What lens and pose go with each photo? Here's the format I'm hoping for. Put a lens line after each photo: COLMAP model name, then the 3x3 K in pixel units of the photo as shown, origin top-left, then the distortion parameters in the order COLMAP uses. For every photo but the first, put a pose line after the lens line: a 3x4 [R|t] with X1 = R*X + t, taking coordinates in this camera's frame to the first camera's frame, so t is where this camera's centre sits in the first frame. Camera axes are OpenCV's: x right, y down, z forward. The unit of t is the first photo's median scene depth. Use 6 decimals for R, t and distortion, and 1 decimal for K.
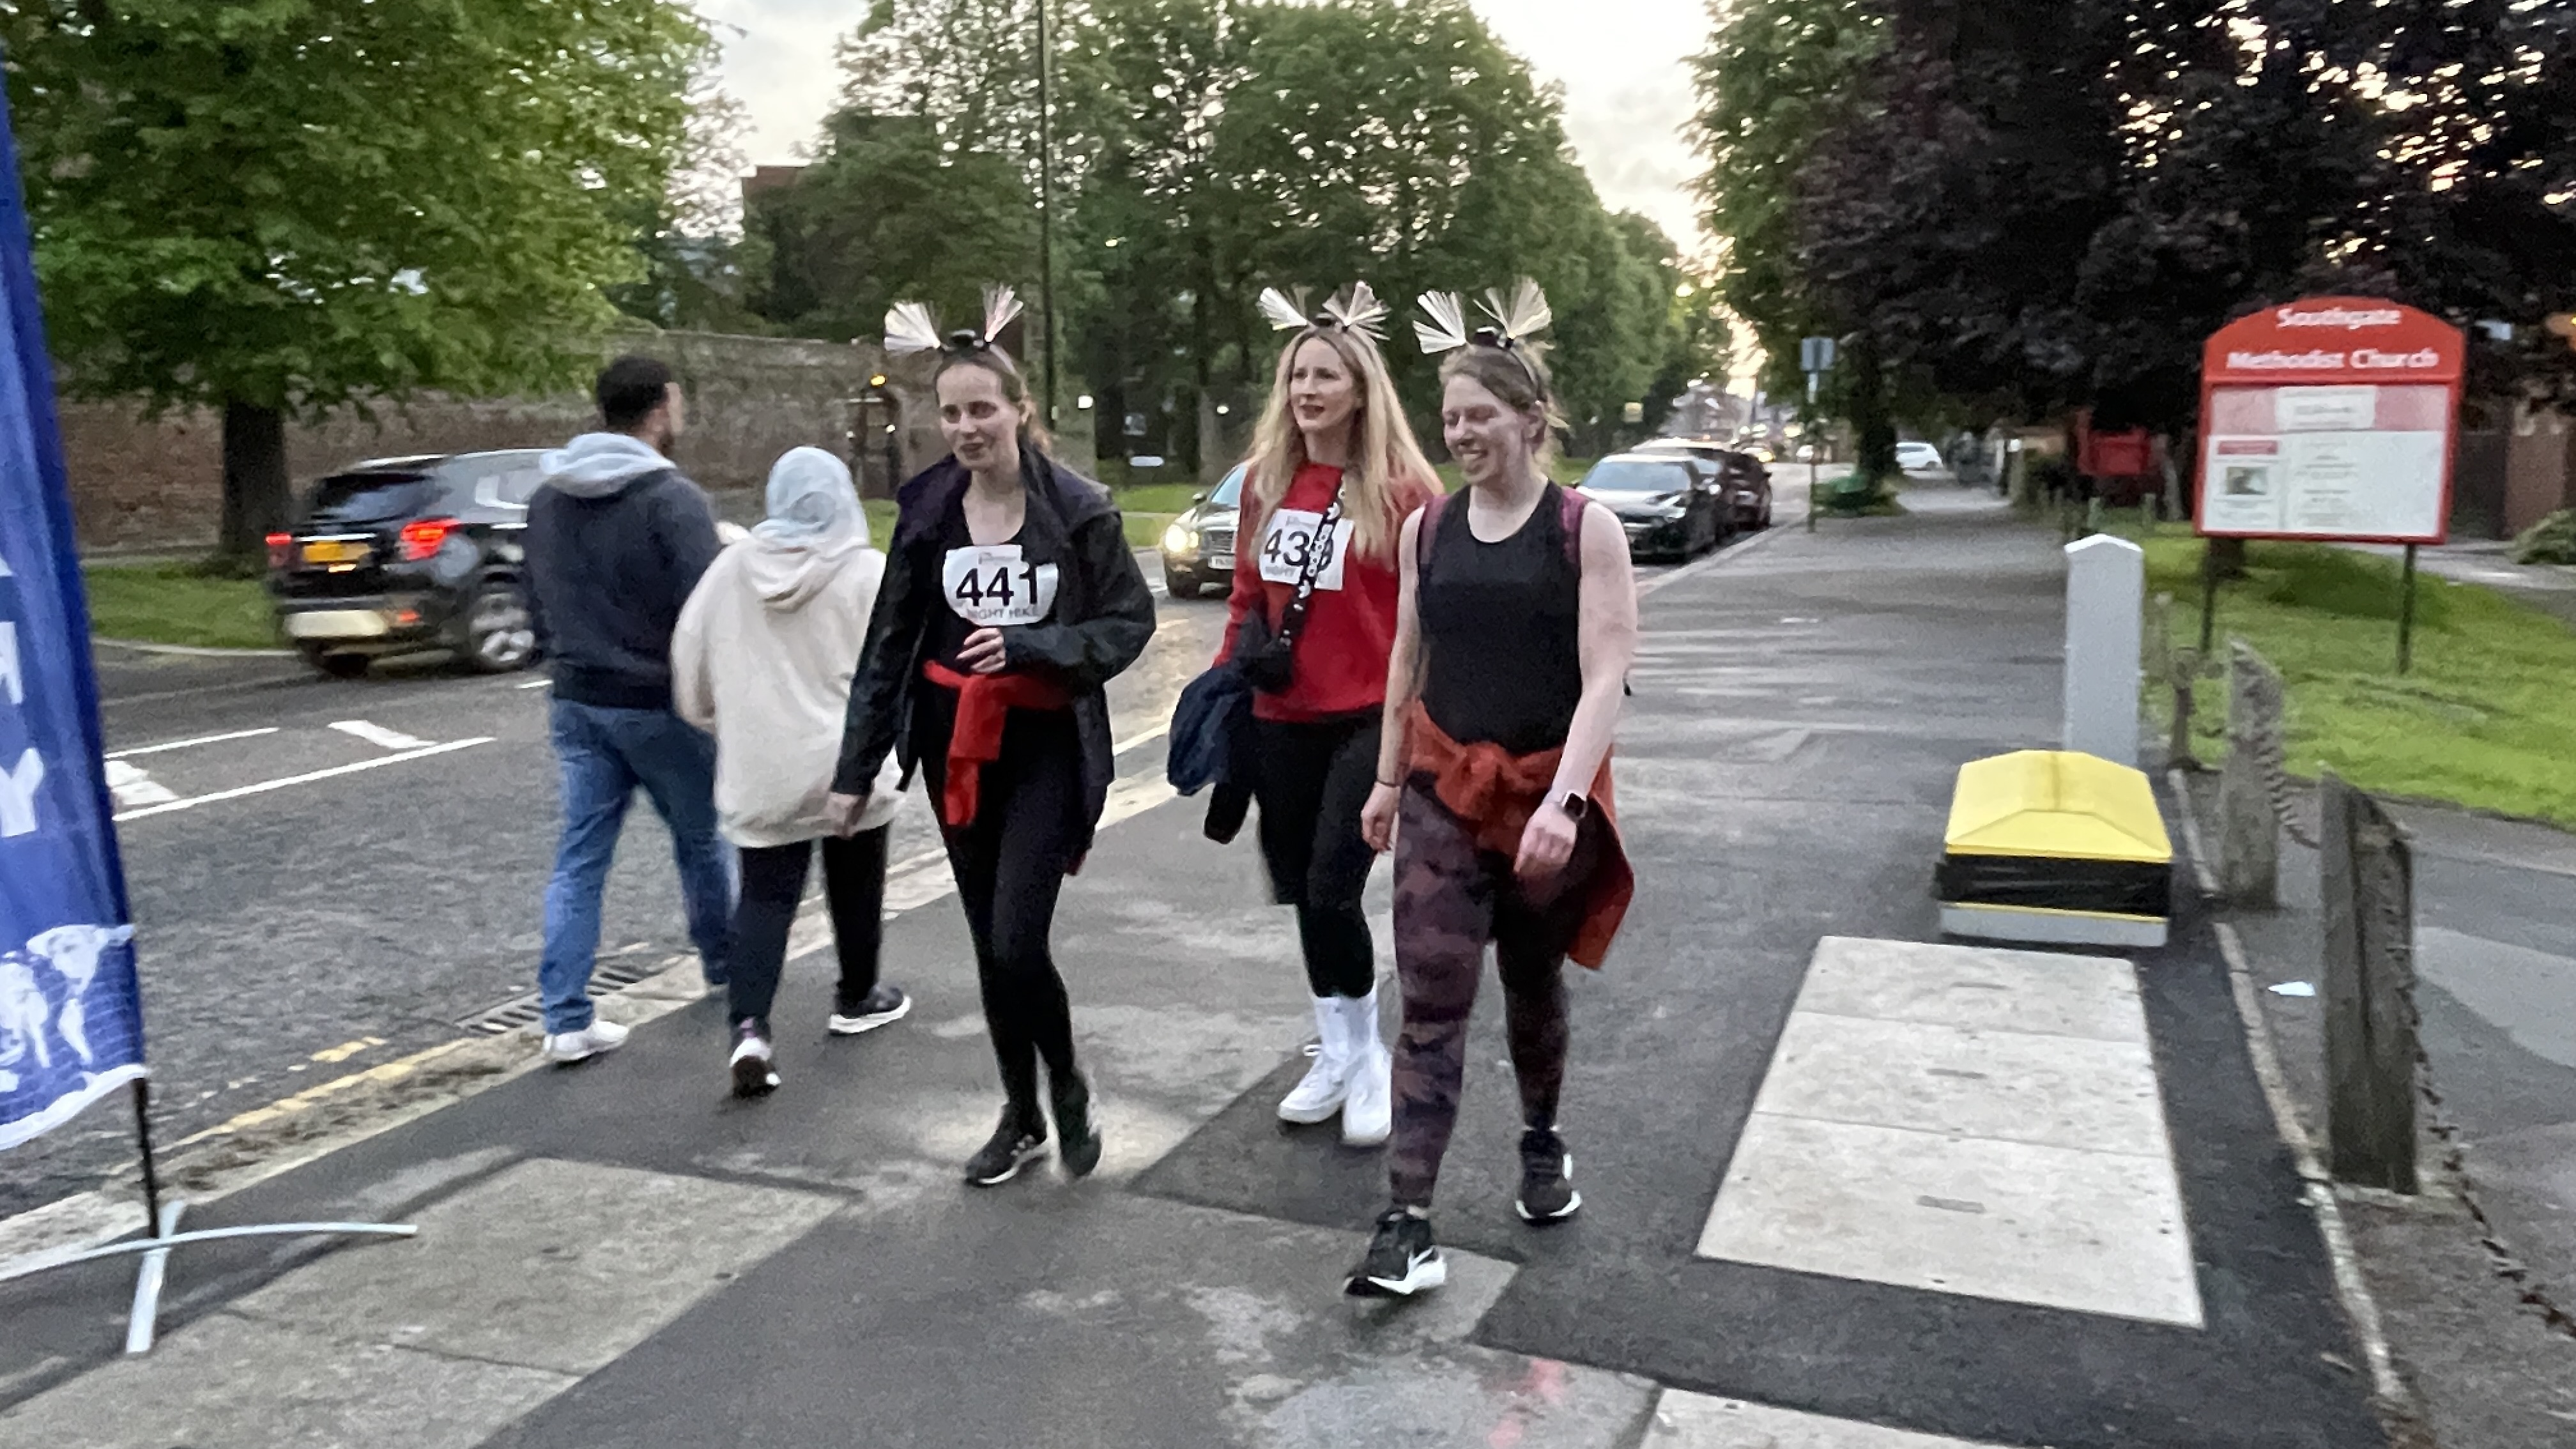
lens RADIAL K [[1871.1, 0, 1282.9], [0, 1871.1, 727.5], [0, 0, 1]] dist [-0.005005, -0.011668]
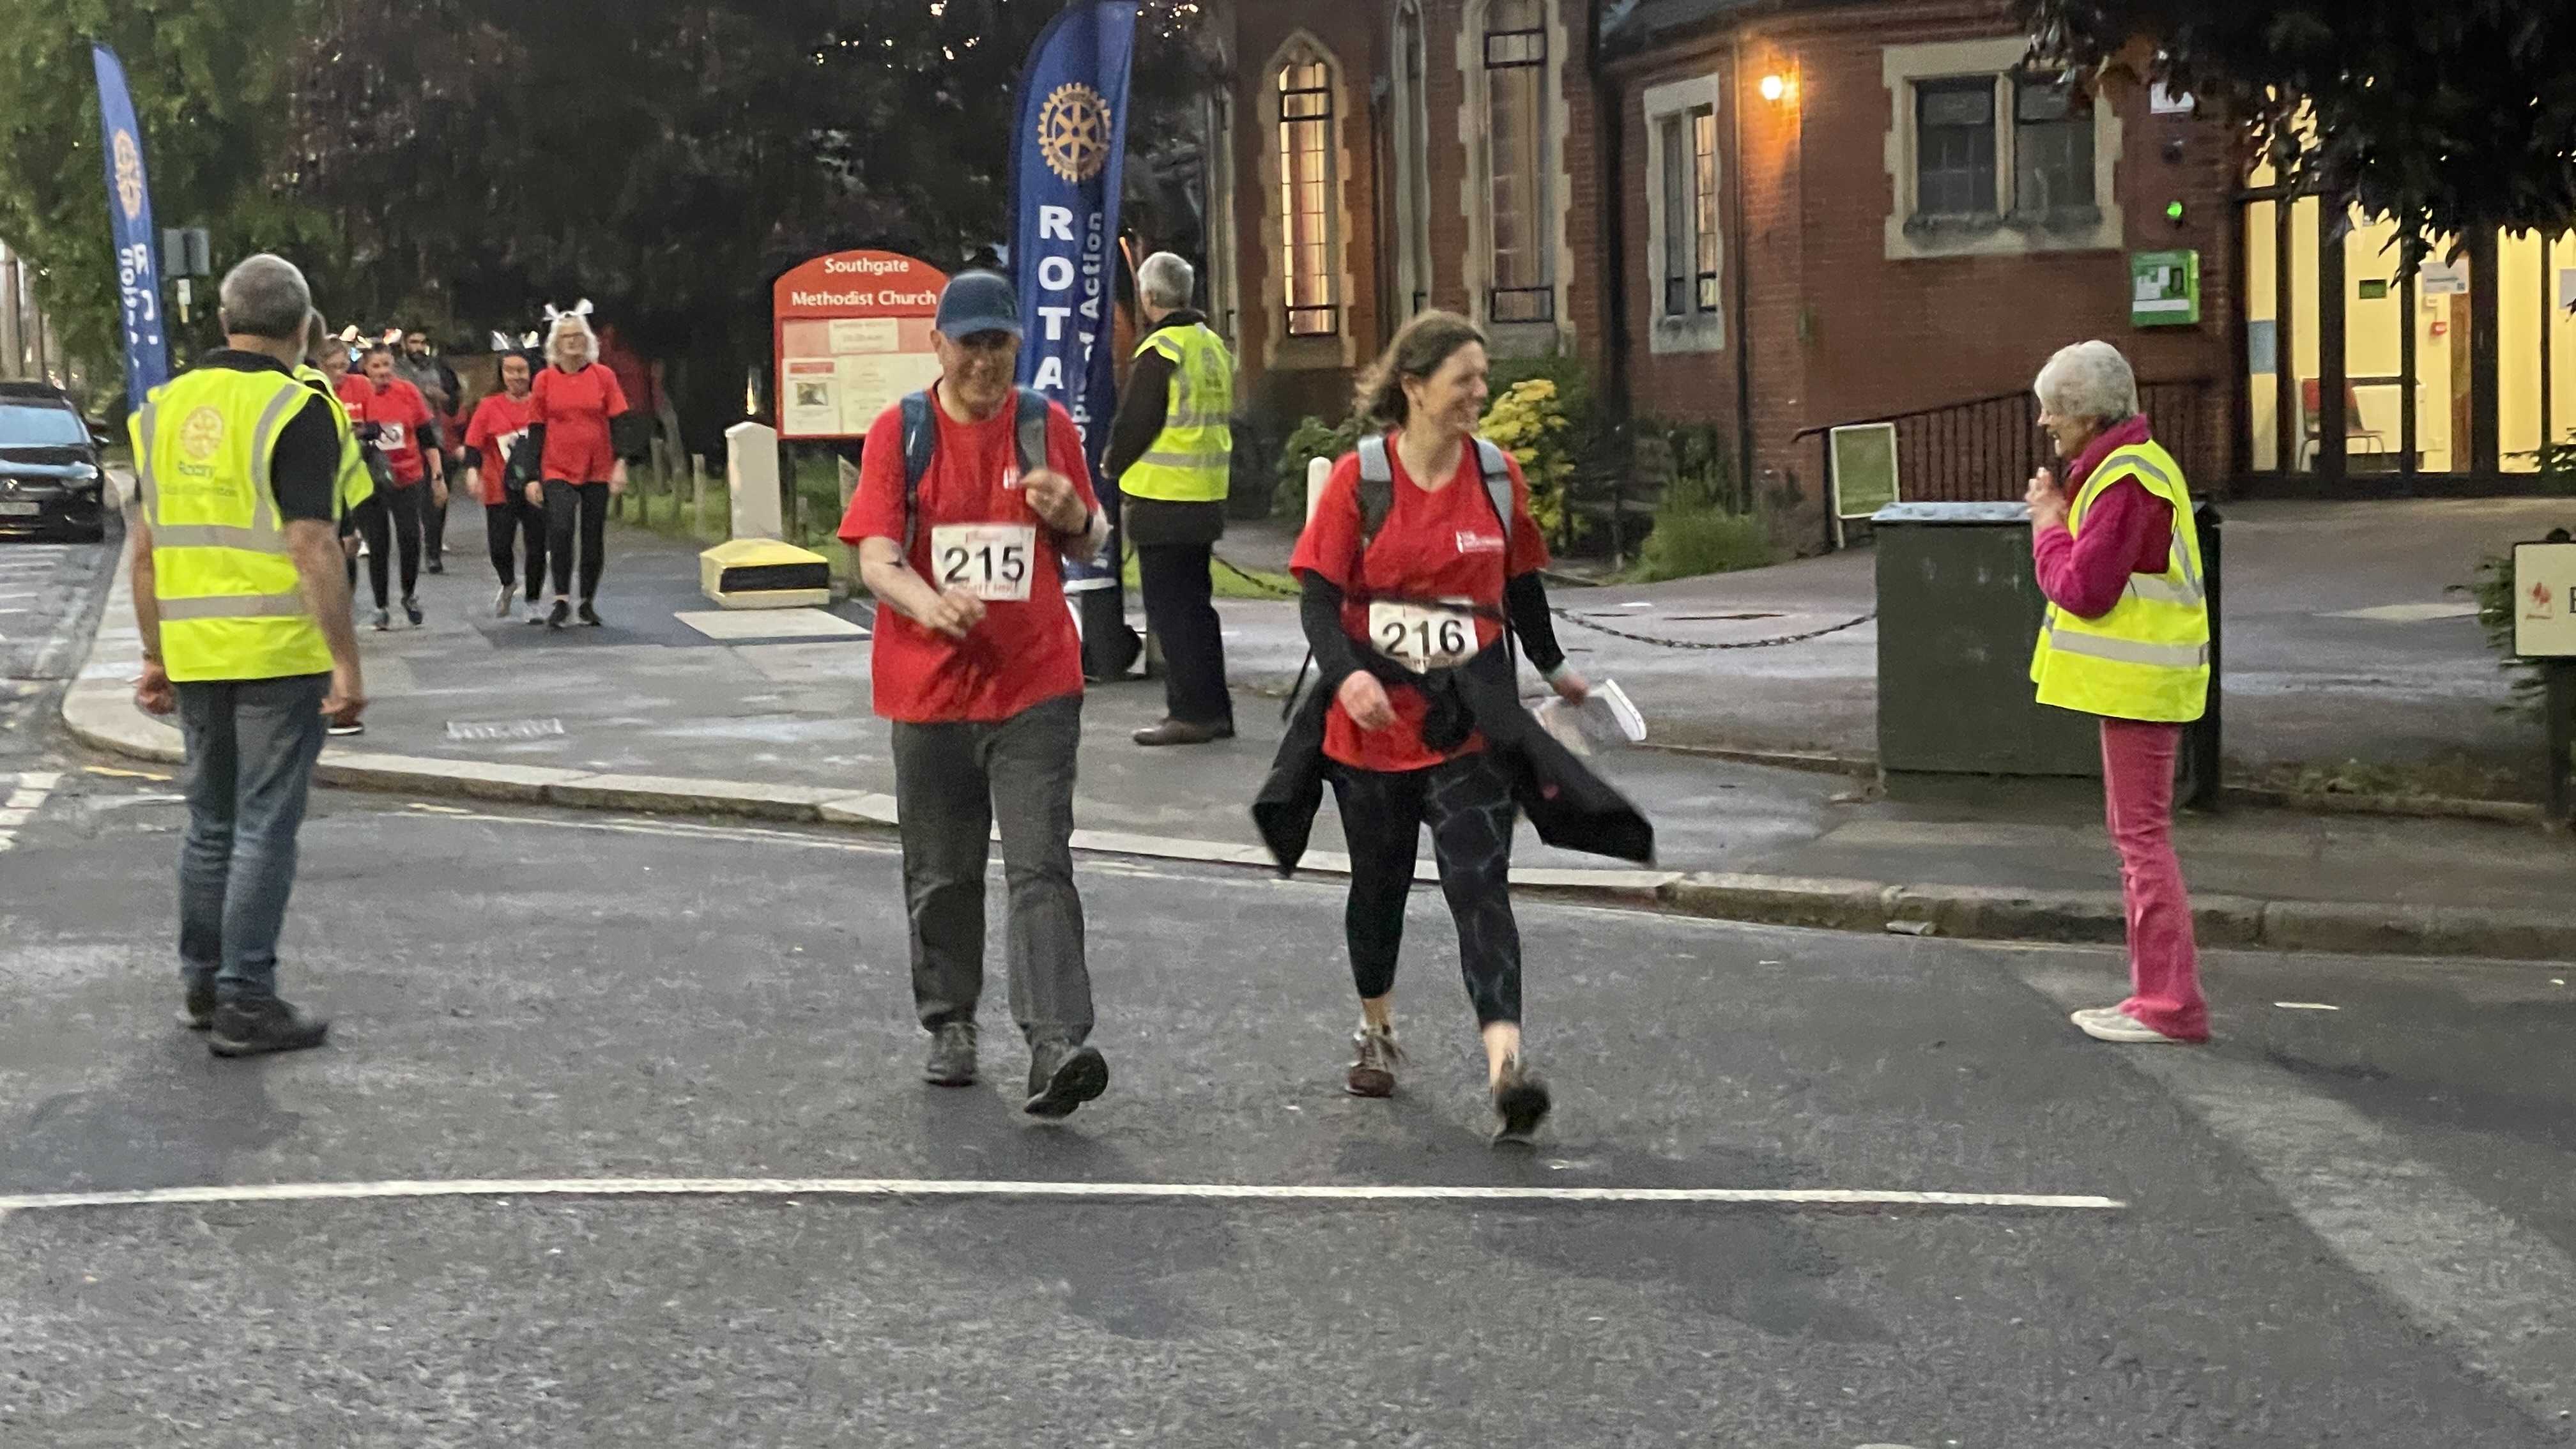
lens RADIAL K [[4449.9, 0, 1284.0], [0, 4449.9, 722.1], [0, 0, 1]] dist [0.044531, 0.000000]
pose [[0.821443, -0.056018, 0.567532, -0.929932], [0.100037, 0.993888, -0.046692, 0.257113], [-0.561448, 0.095129, 0.822026, -1.607703]]
